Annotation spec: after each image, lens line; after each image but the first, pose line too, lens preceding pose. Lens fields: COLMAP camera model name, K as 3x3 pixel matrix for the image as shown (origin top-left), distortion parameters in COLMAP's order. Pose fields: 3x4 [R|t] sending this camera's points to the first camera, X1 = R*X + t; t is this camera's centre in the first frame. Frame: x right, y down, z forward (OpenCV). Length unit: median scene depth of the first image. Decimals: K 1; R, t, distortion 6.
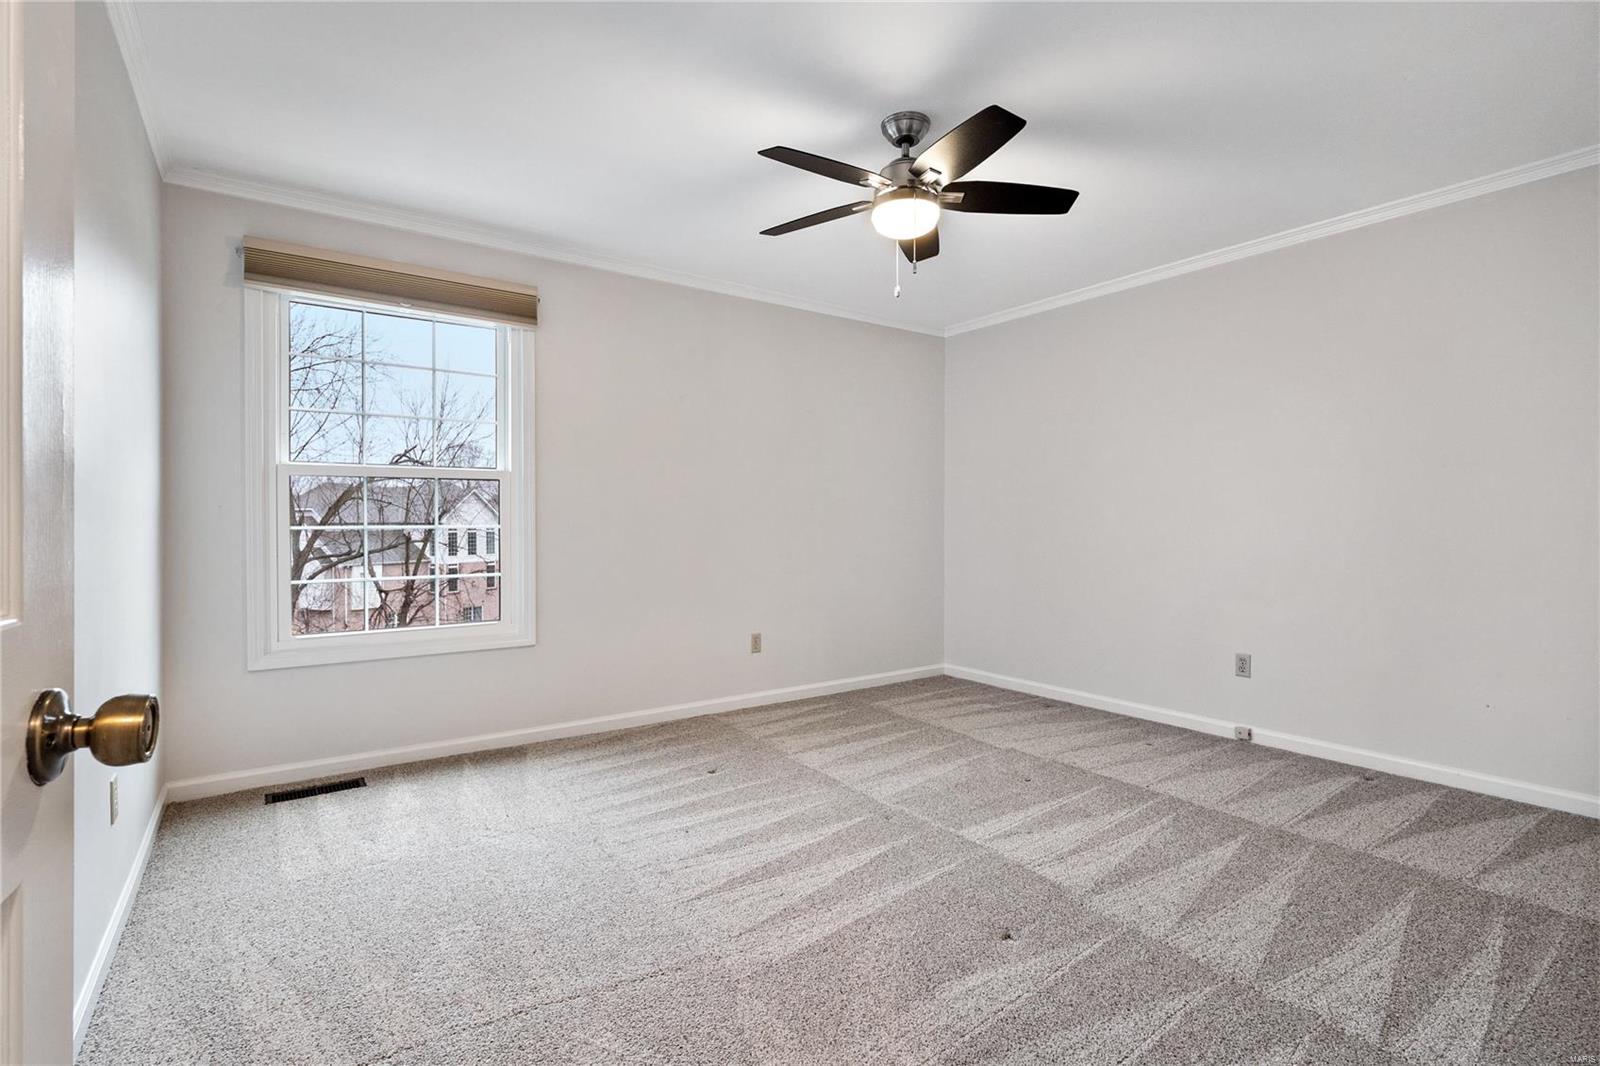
lens RADIAL K [[759.2, 0, 800.0], [0, 759.2, 533.0], [0, 0, 1]] dist [-0.001017, 0.000044]
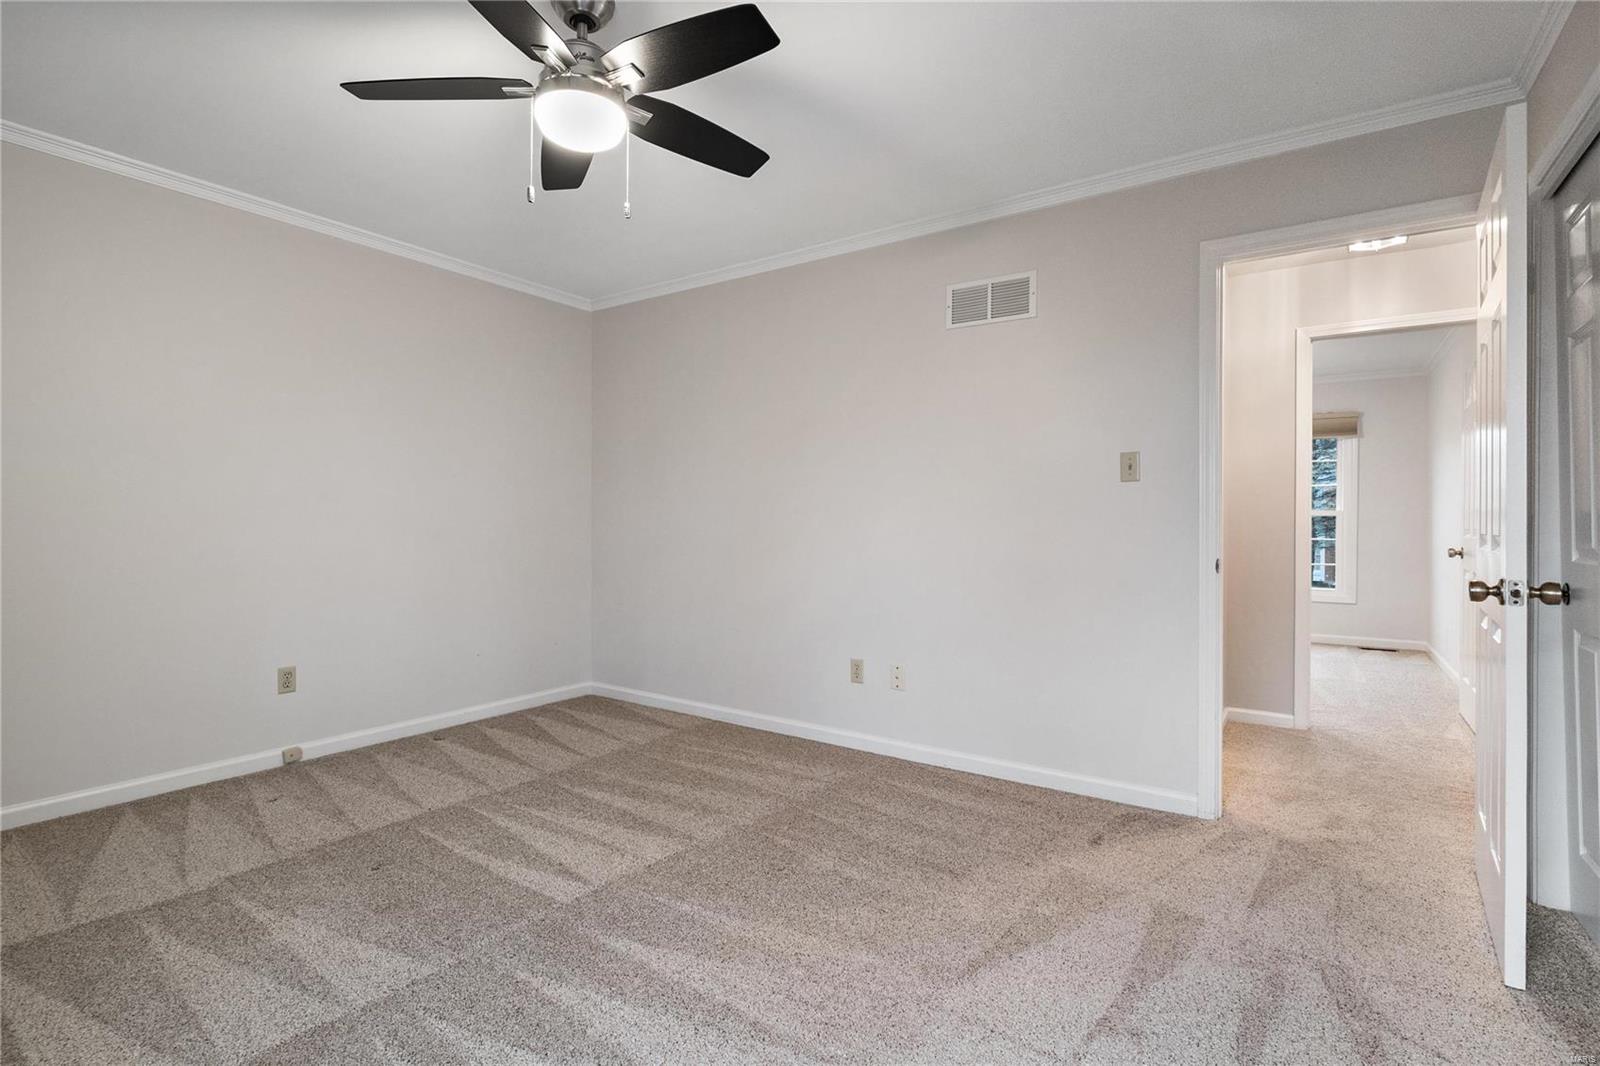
lens RADIAL K [[759.2, 0, 800.0], [0, 759.2, 533.0], [0, 0, 1]] dist [-0.001017, 0.000044]
pose [[-0.353577, -0.010201, 0.935350, -0.560019], [0.005540, 0.999900, 0.012999, -0.005528], [-0.935389, 0.009778, -0.353485, 0.929099]]
